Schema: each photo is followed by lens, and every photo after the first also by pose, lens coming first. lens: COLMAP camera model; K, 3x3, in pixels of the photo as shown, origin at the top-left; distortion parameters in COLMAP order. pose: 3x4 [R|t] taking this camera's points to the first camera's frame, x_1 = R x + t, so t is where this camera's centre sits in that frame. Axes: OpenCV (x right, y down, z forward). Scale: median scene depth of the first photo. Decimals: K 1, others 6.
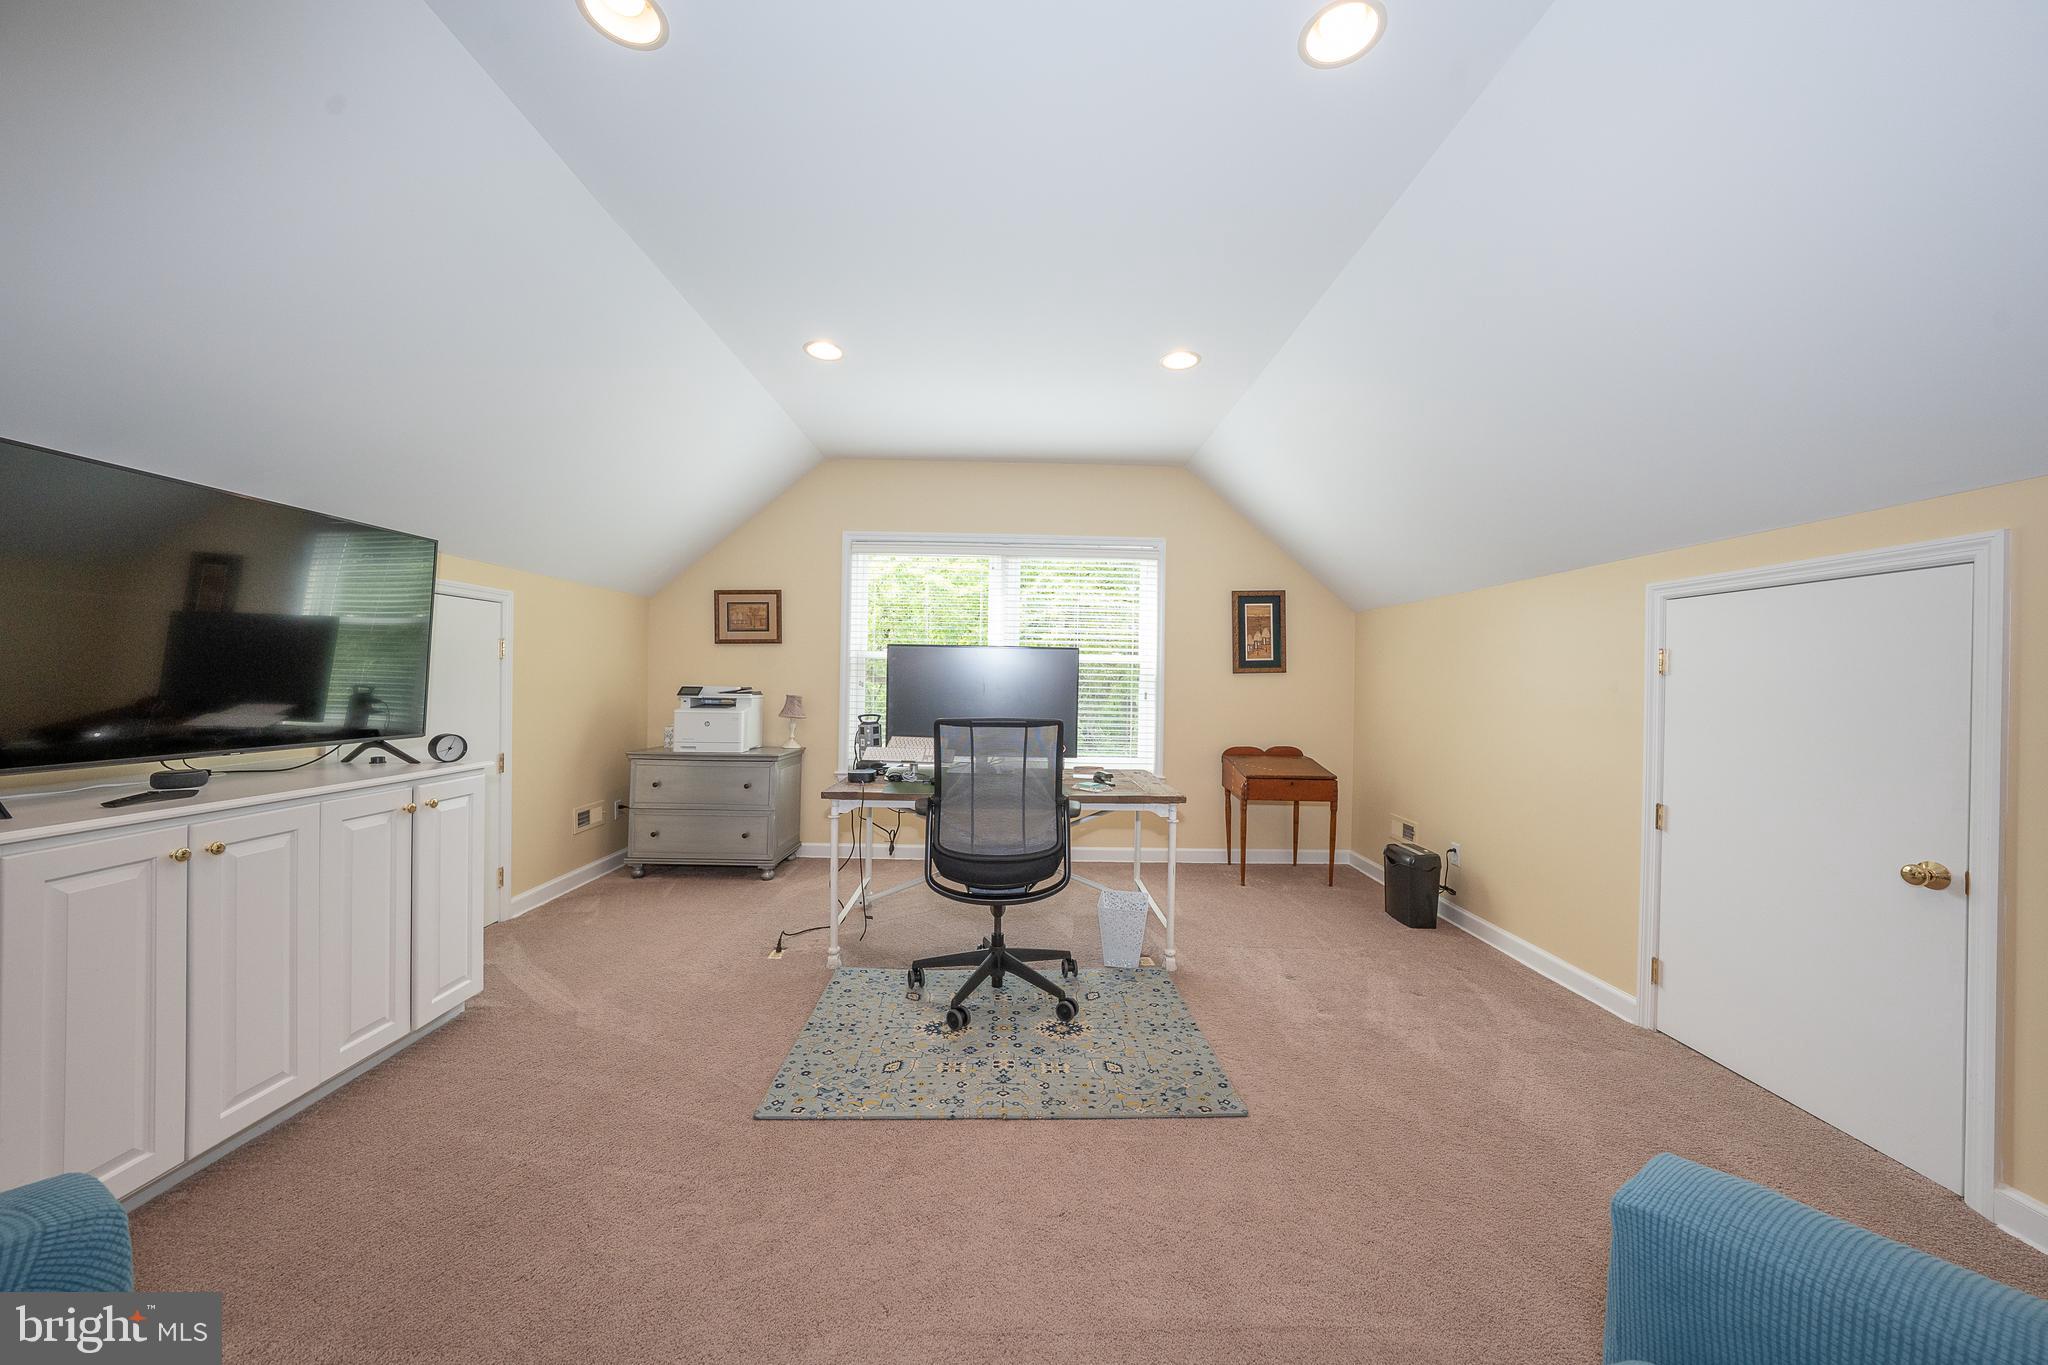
lens RADIAL K [[705.0, 0, 1024.0], [0, 705.0, 682.5], [0, 0, 1]] dist [-0.025972, 0.000051]
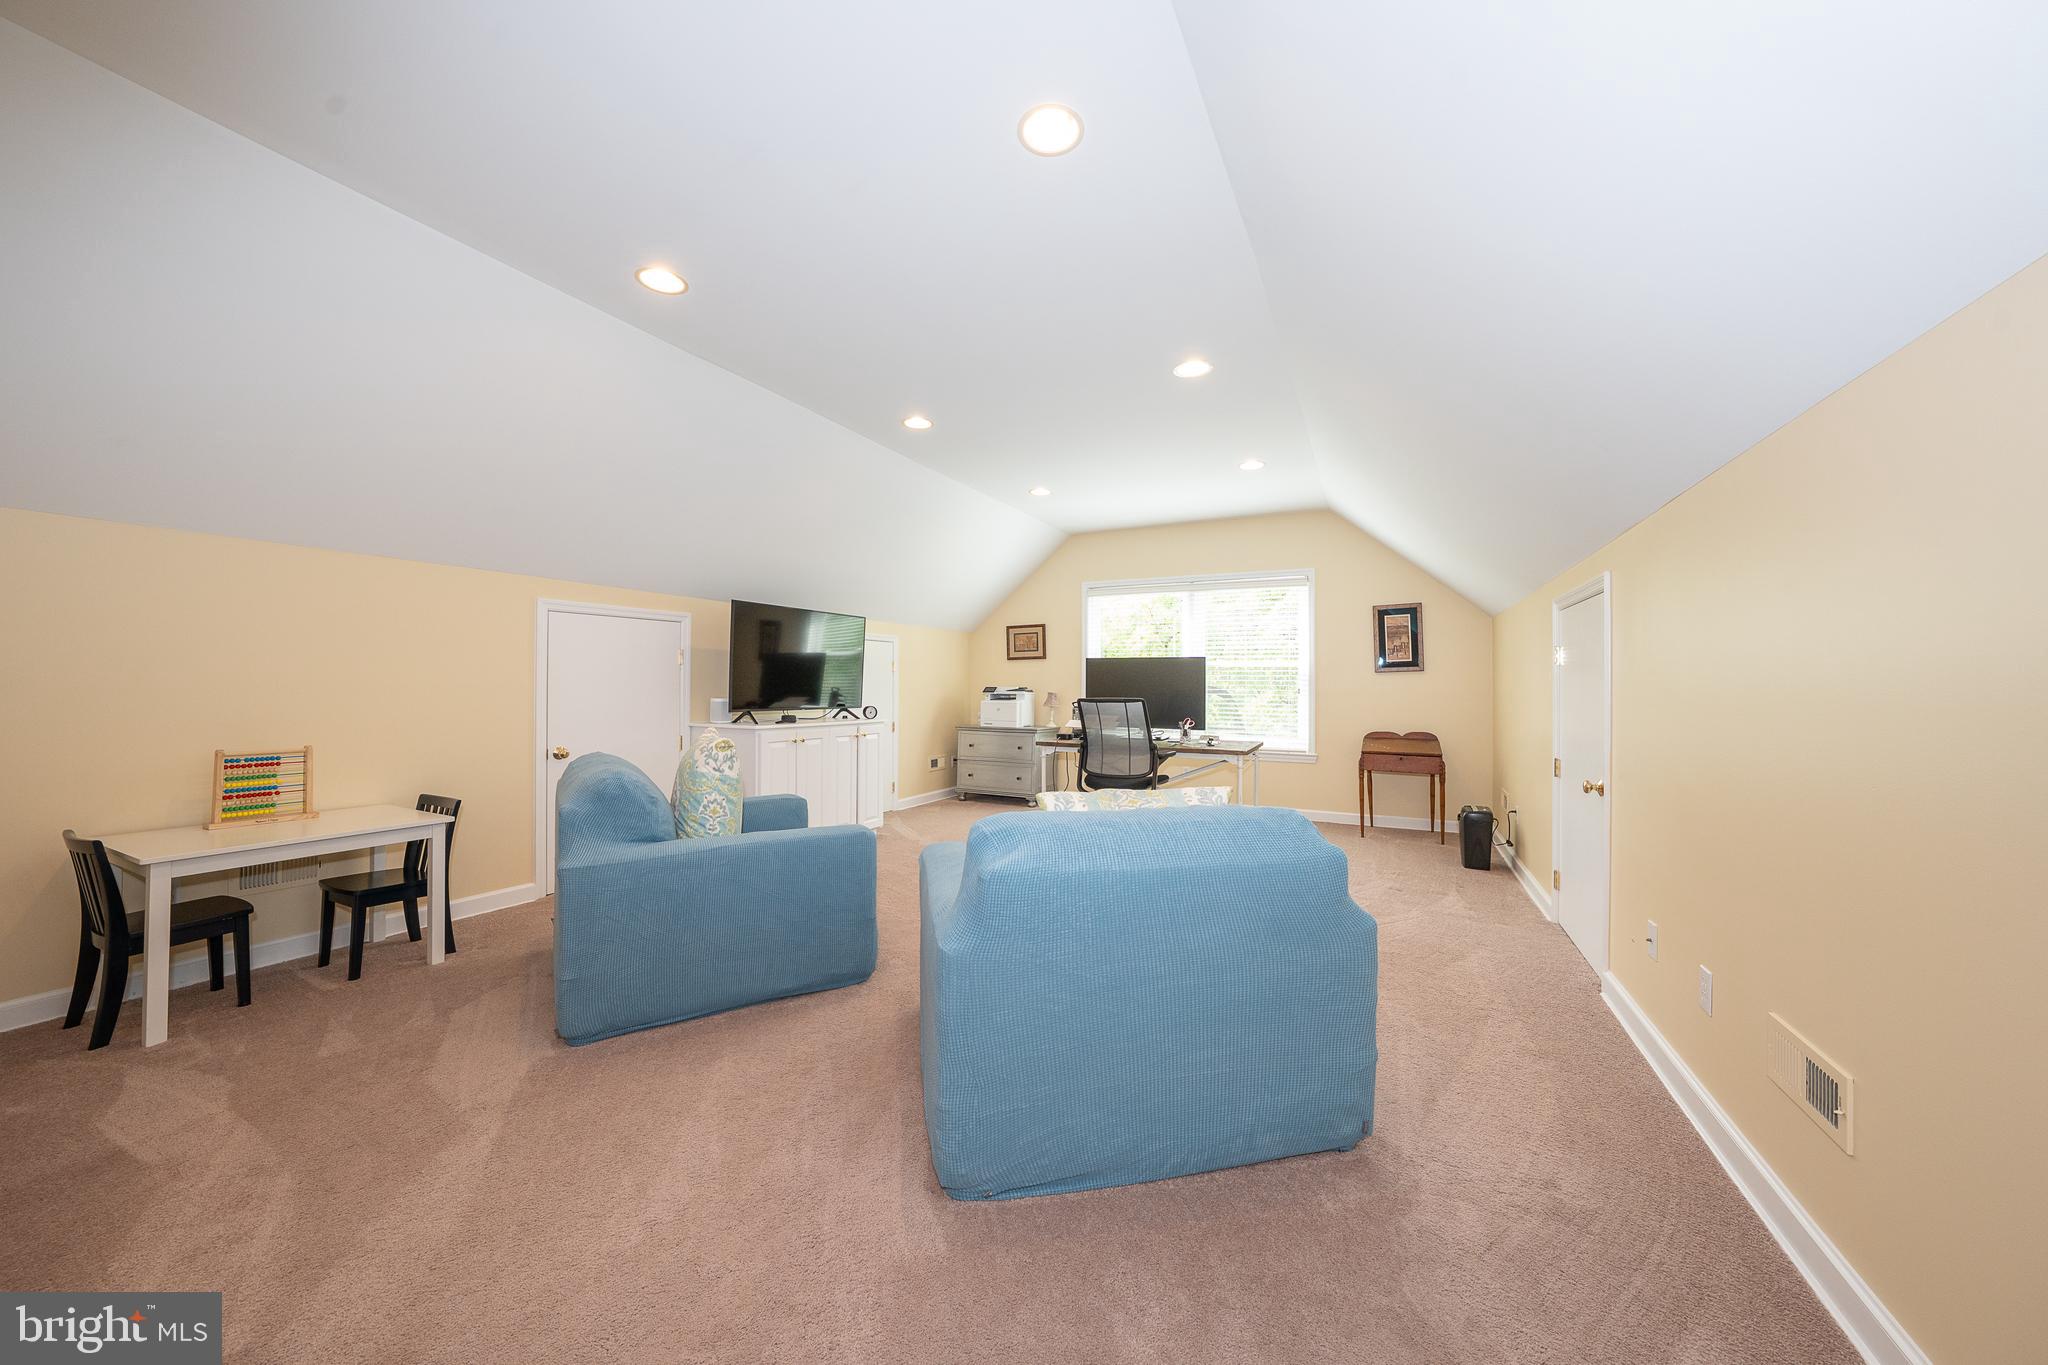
lens RADIAL K [[705.0, 0, 1024.0], [0, 705.0, 682.5], [0, 0, 1]] dist [-0.025972, 0.000051]
pose [[0.886308, -0.013401, -0.462903, 0.362157], [0.007432, 0.999864, -0.014715, 0.020680], [0.463037, 0.009602, 0.886287, -0.429903]]
